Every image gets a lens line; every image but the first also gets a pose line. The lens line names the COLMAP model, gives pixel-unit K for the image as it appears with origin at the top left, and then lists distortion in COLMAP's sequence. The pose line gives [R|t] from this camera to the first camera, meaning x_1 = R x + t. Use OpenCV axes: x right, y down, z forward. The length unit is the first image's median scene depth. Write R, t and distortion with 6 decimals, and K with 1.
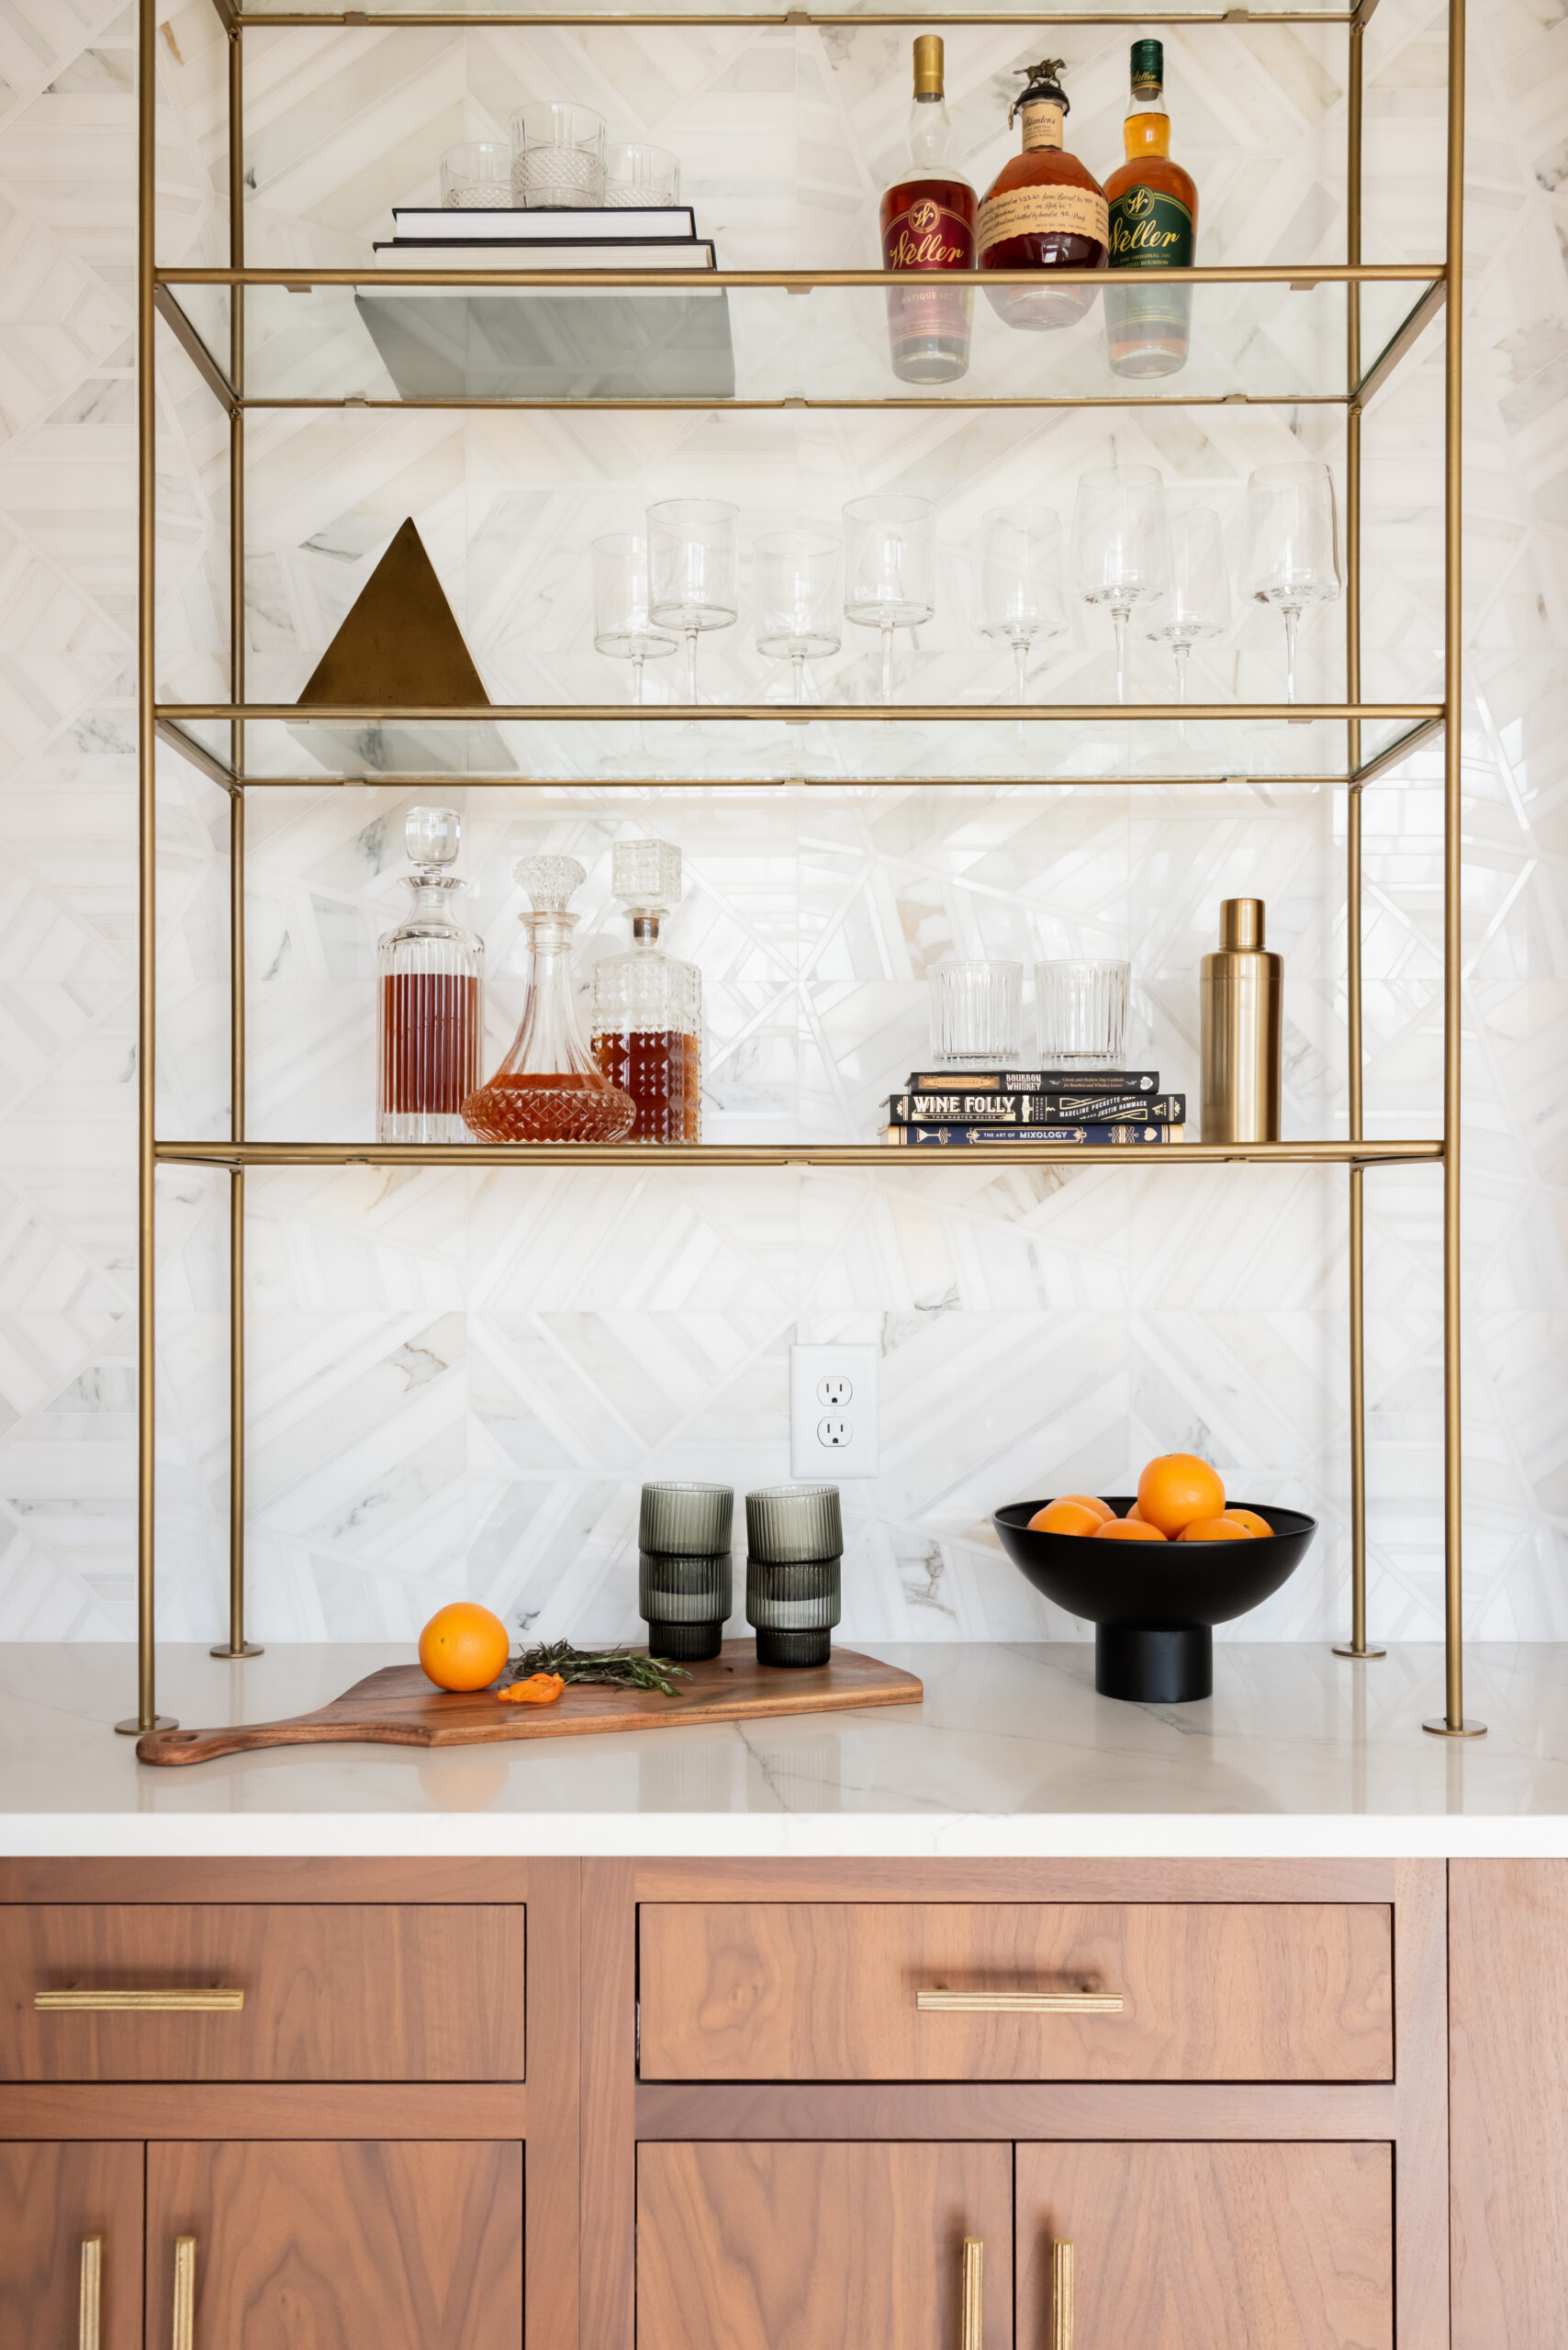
lens RADIAL K [[2516.7, 0, 802.4], [0, 2516.7, 1180.0], [0, 0, 1]] dist [0.007784, 0.000000]
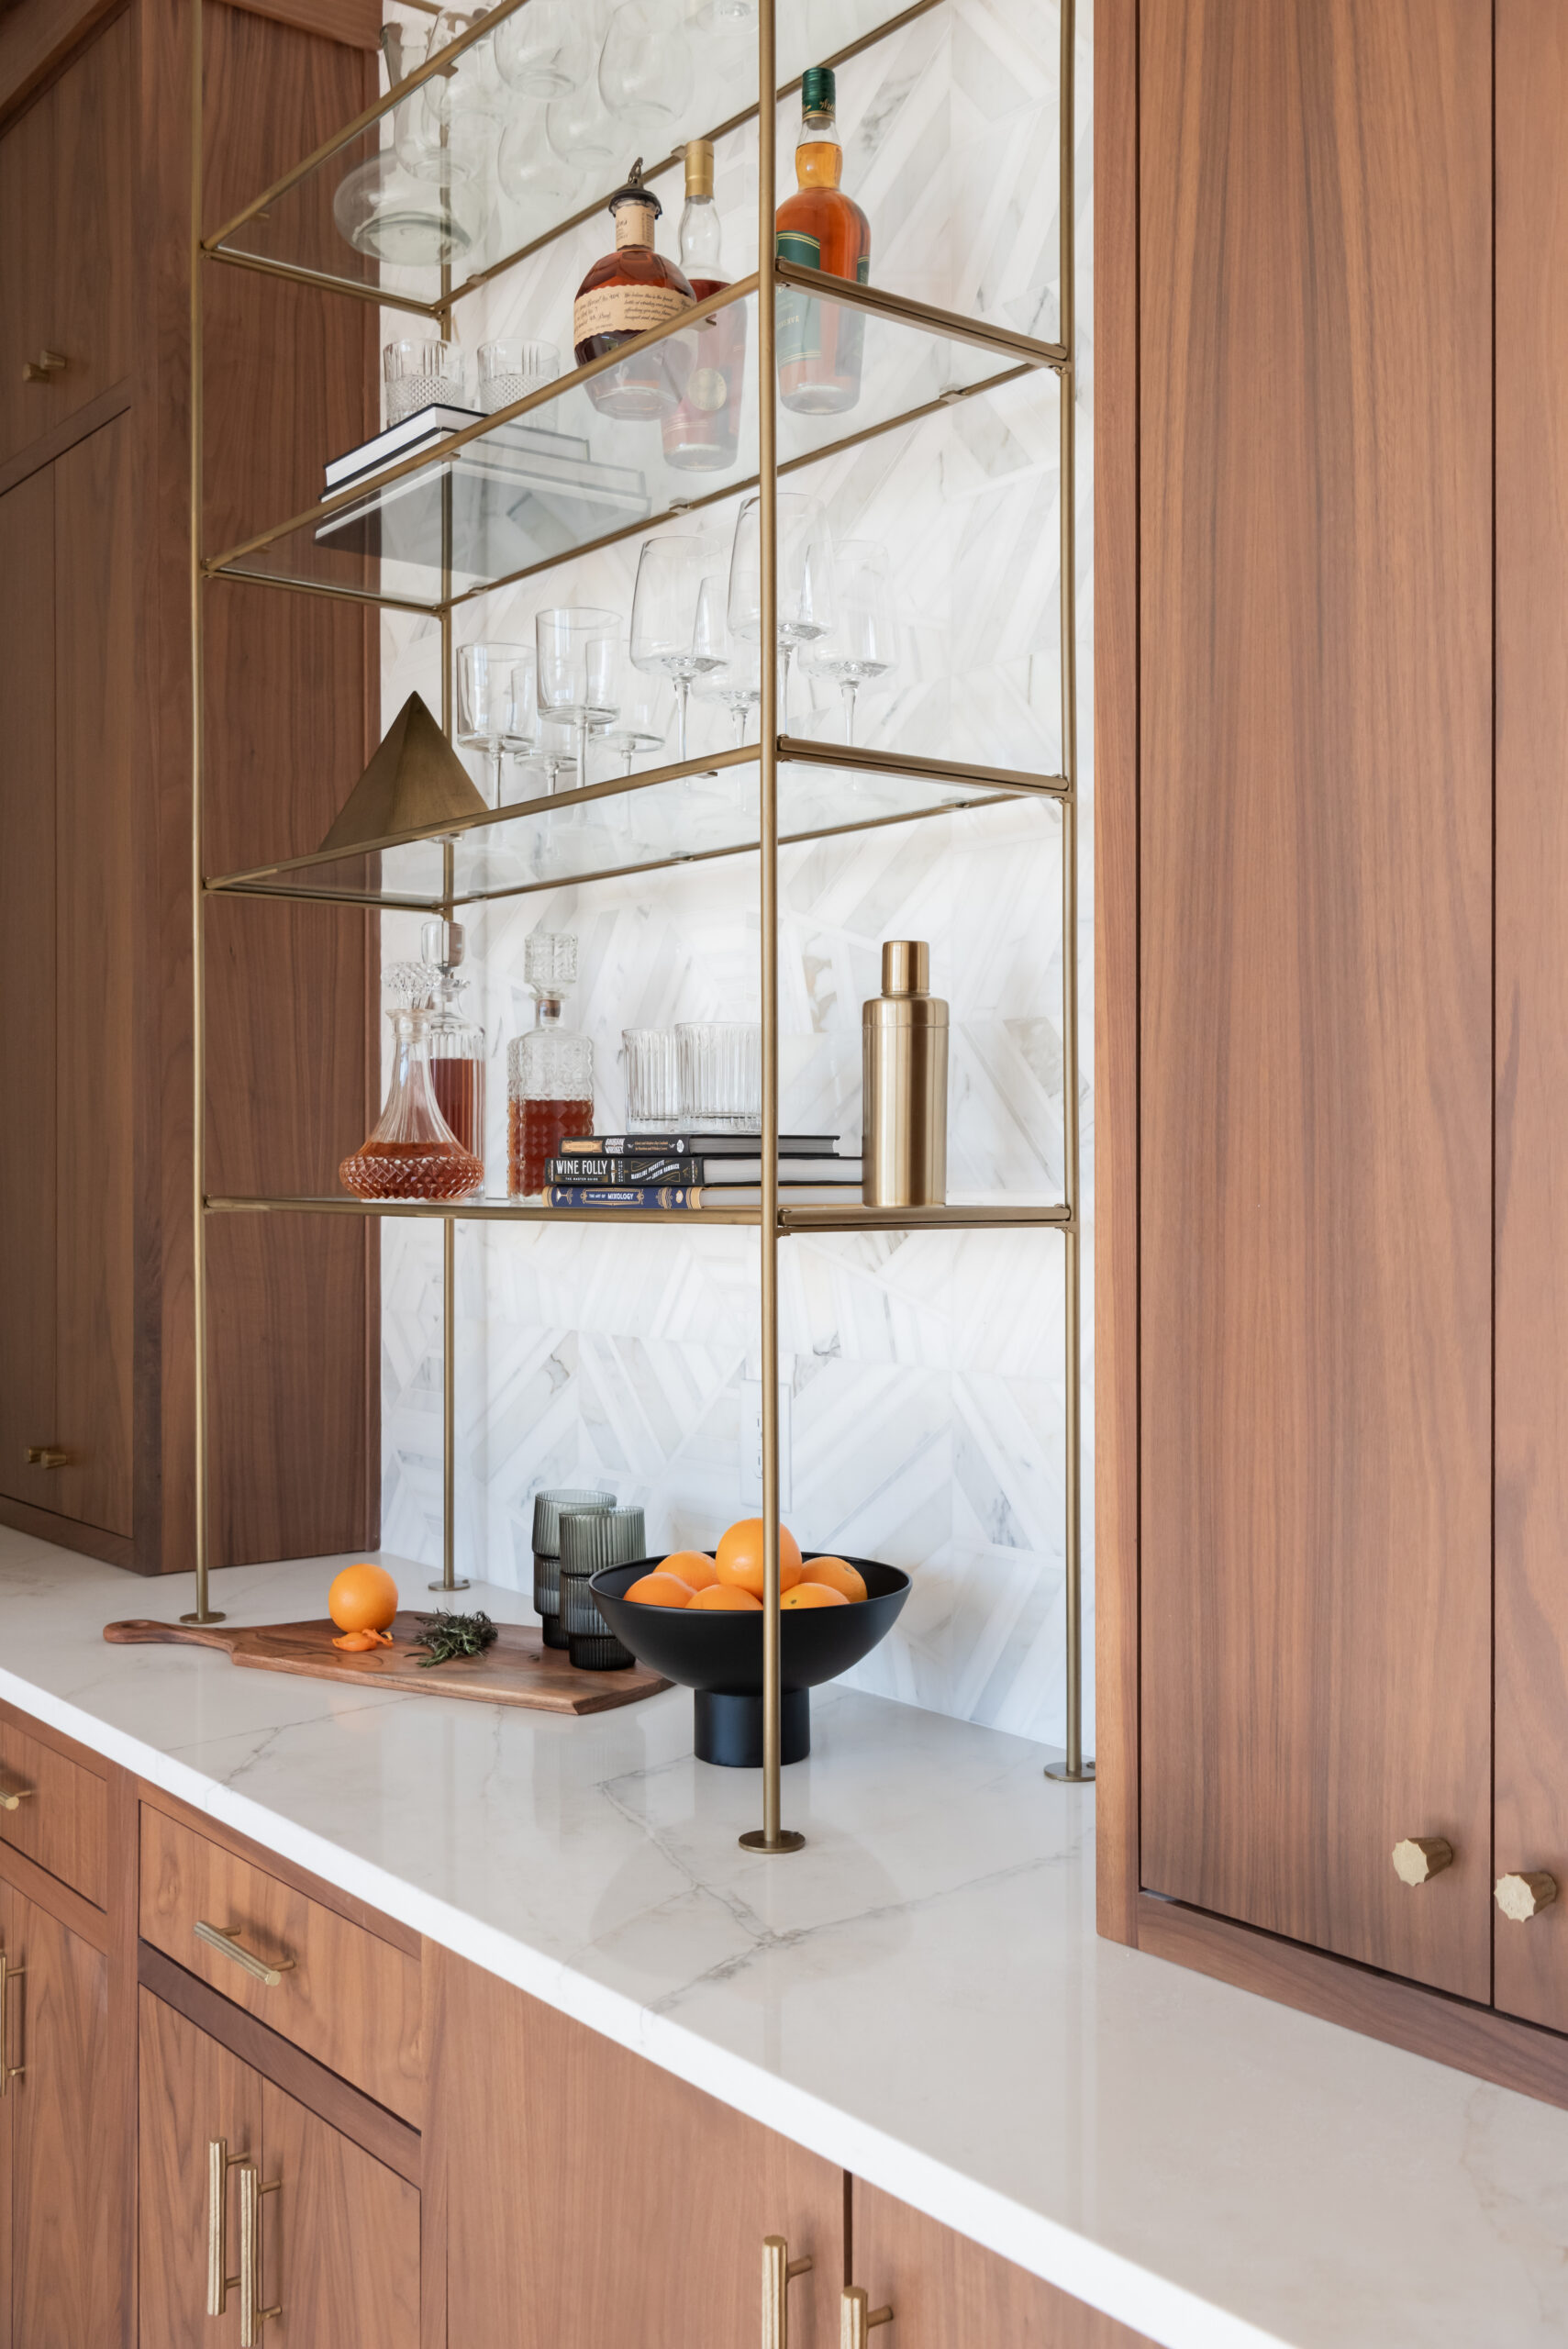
lens RADIAL K [[2515.5, 0, 794.0], [0, 2515.5, 1160.7], [0, 0, 1]] dist [0.007784, 0.000000]
pose [[0.546377, 0.000962, -0.837539, 0.981776], [0.010961, 0.999905, 0.008299, -0.039346], [0.837468, -0.013715, 0.546315, 0.472262]]
